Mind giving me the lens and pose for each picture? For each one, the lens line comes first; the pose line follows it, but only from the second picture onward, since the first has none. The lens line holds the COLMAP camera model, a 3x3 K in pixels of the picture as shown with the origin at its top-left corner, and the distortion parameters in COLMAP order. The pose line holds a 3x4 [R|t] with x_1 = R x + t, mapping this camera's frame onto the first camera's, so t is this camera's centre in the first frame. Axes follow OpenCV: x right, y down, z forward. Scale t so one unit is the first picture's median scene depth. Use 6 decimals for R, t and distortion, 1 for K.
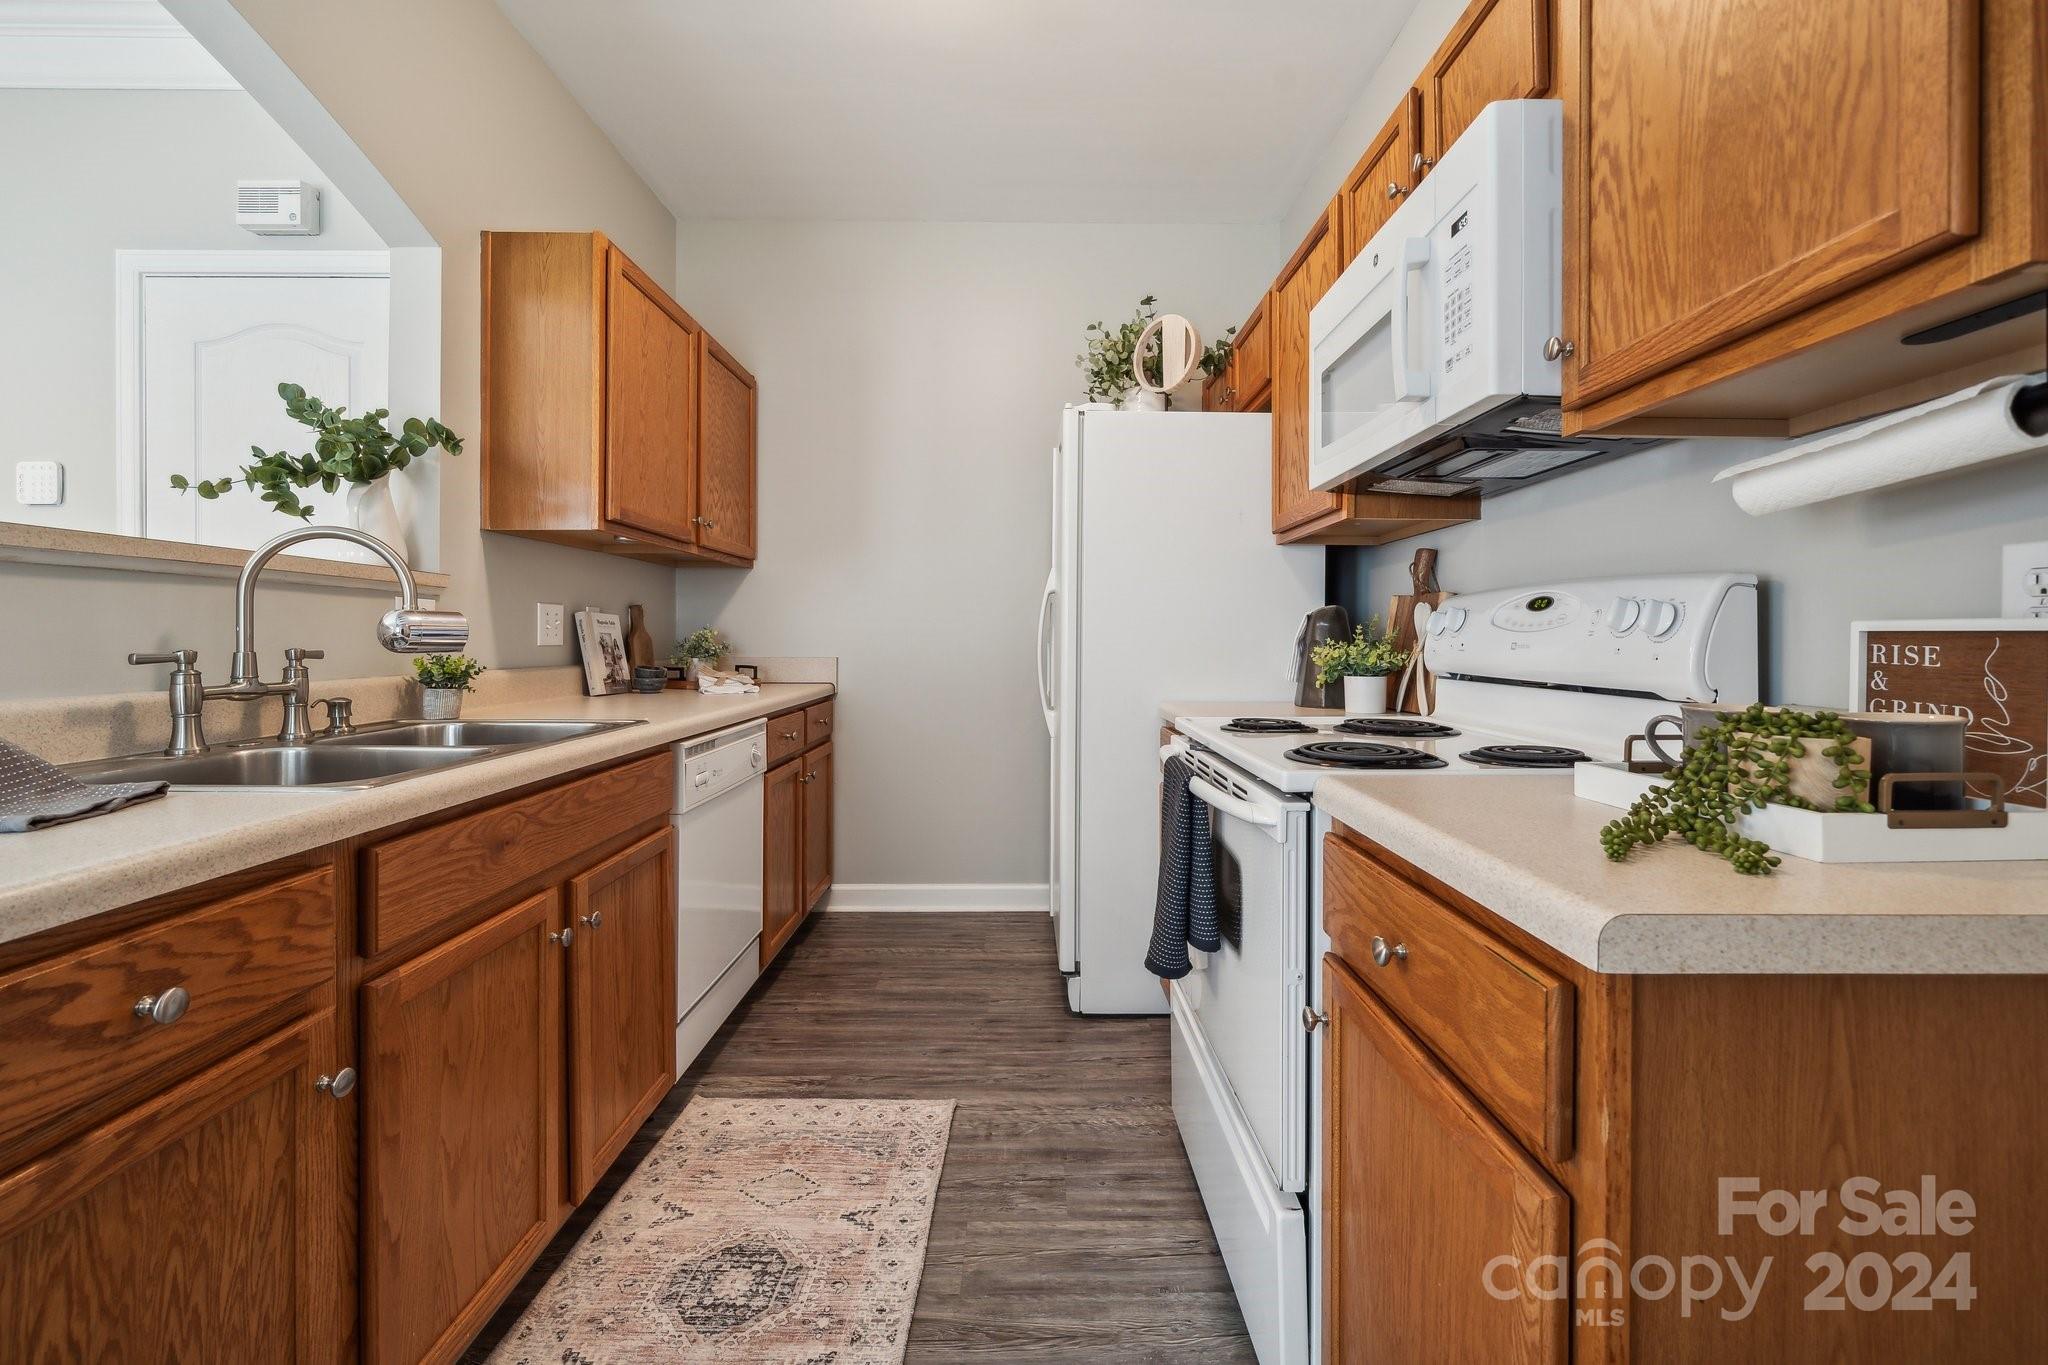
lens RADIAL K [[858.0, 0, 1041.1], [0, 858.0, 643.3], [0, 0, 1]] dist [-0.001154, -0.000185]
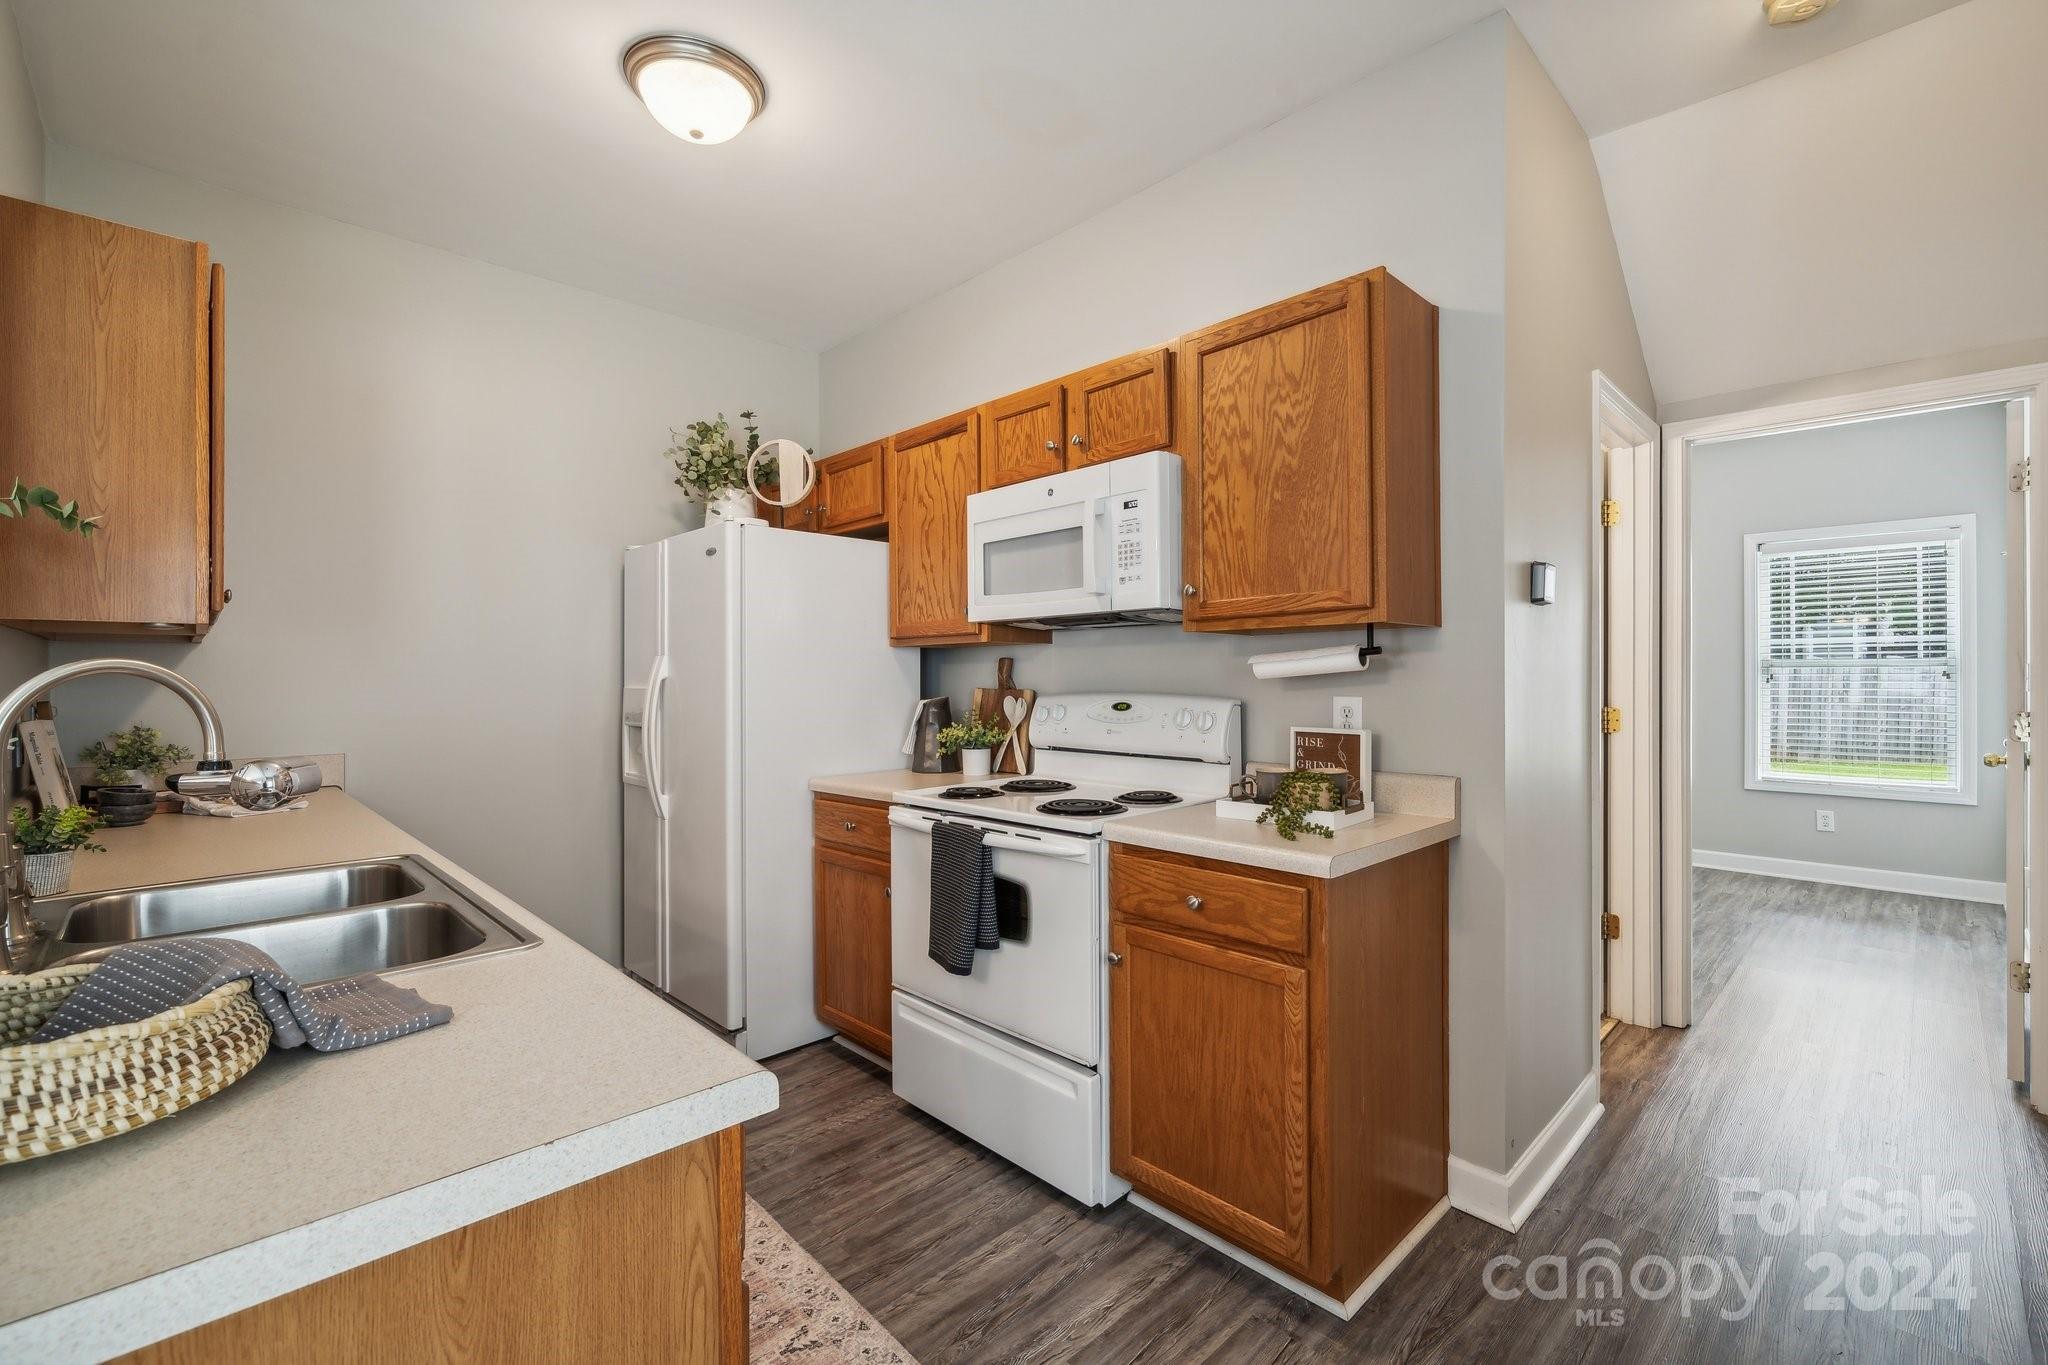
lens RADIAL K [[891.5, 0, 1041.1], [0, 891.5, 681.0], [0, 0, 1]] dist [-0.002298, 0.000227]
pose [[0.716959, -0.011302, 0.697023, -0.778607], [0.011732, 0.999923, 0.004146, -0.108048], [-0.697016, 0.005205, 0.717037, -0.164320]]
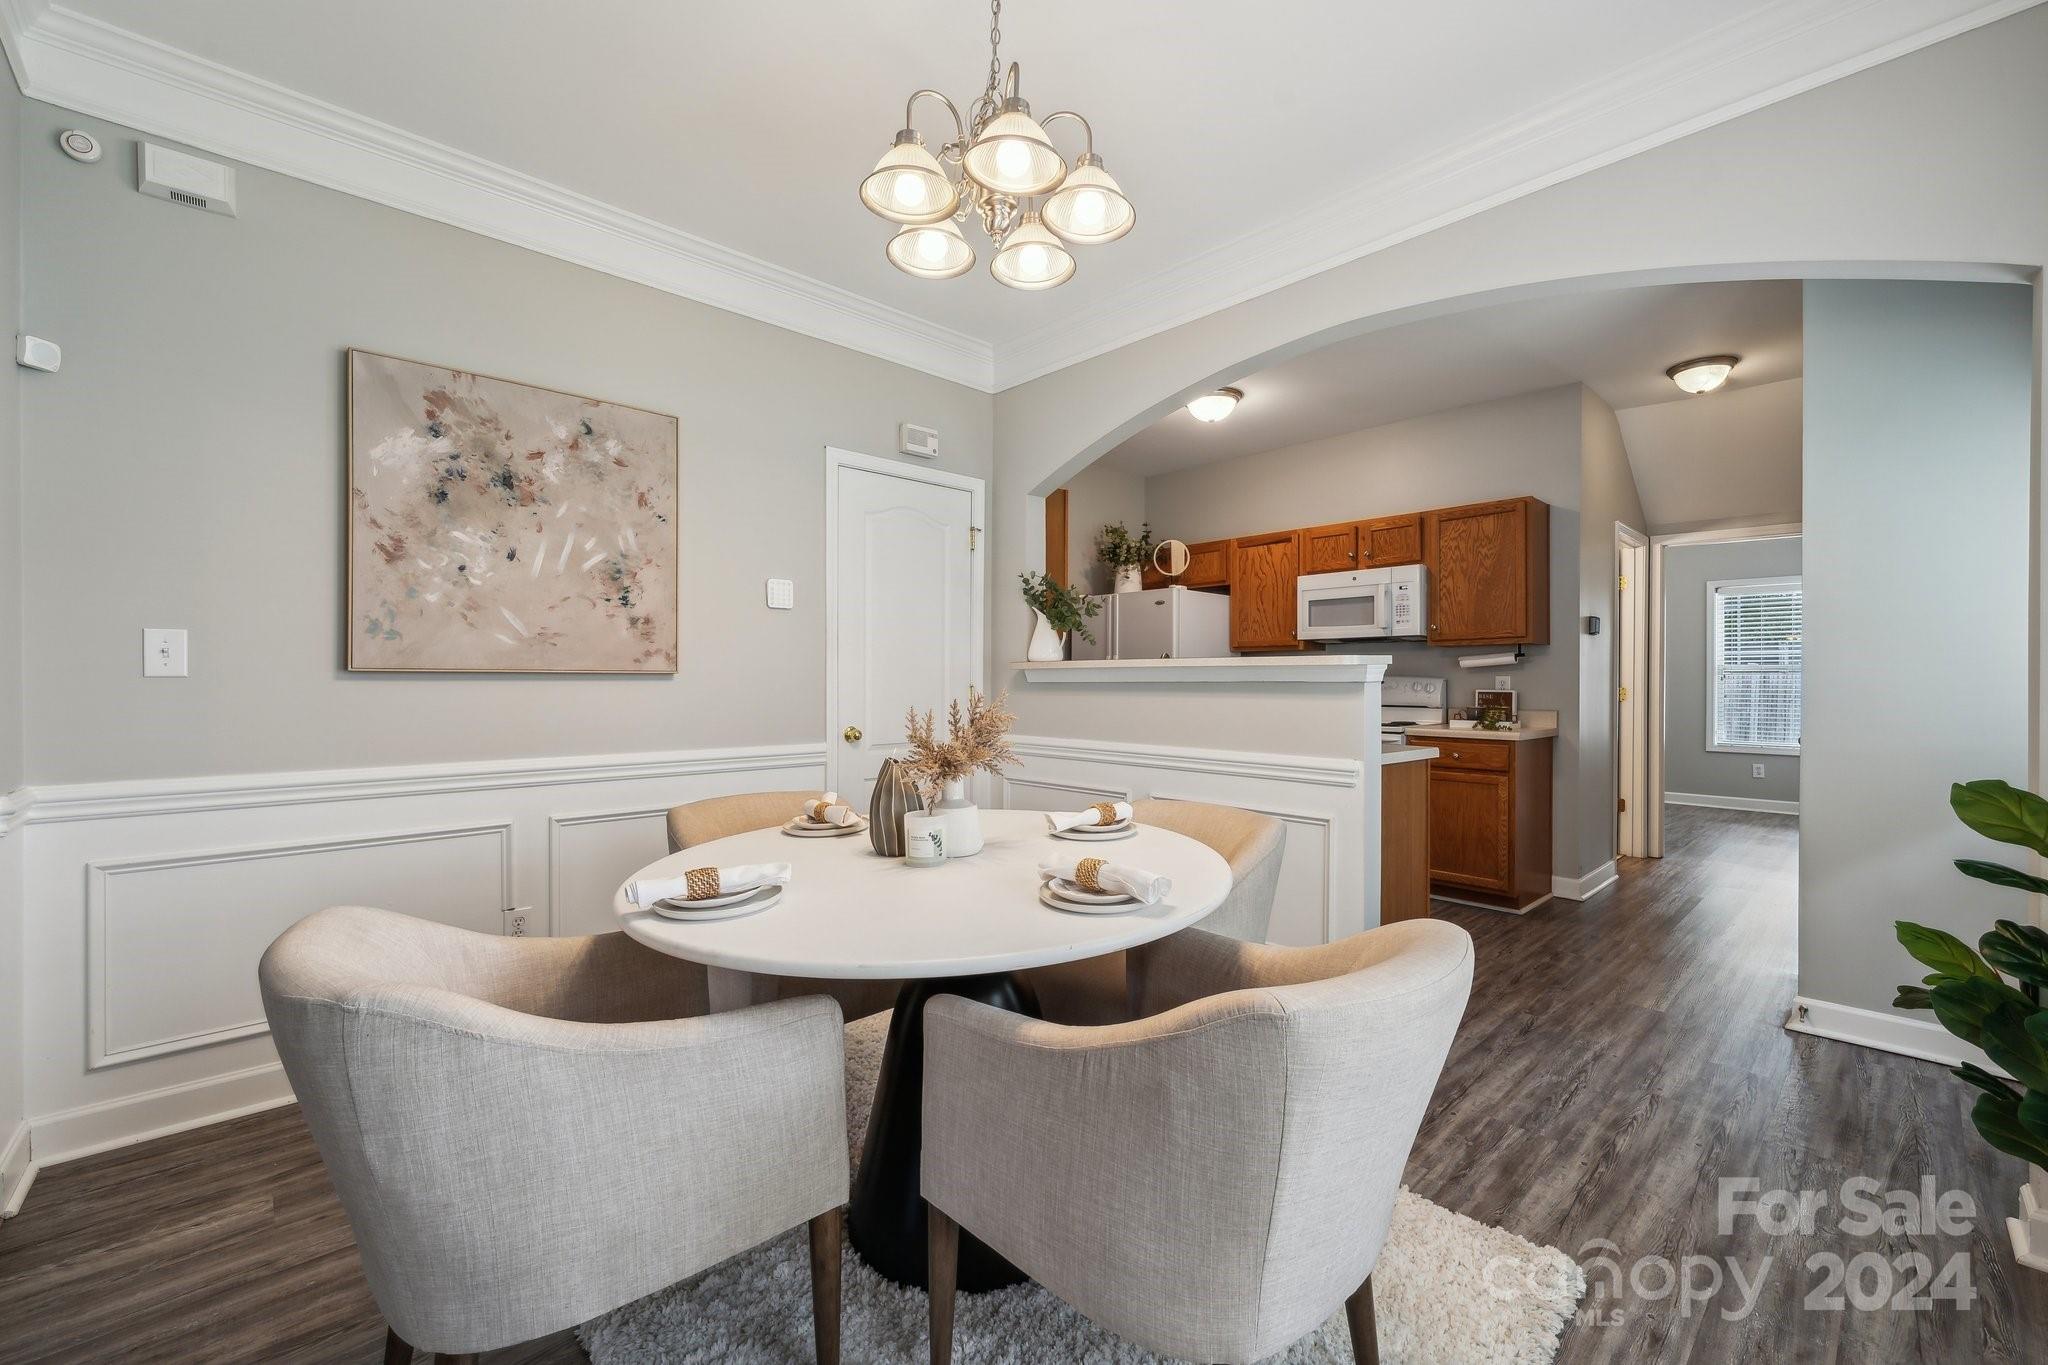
lens RADIAL K [[859.5, 0, 1038.2], [0, 859.5, 685.1], [0, 0, 1]] dist [-0.000917, 0.000120]
pose [[0.726718, -0.004410, 0.686922, -2.817461], [0.003356, 0.999990, 0.002869, -0.049932], [-0.686928, 0.000221, 0.726726, -0.580255]]
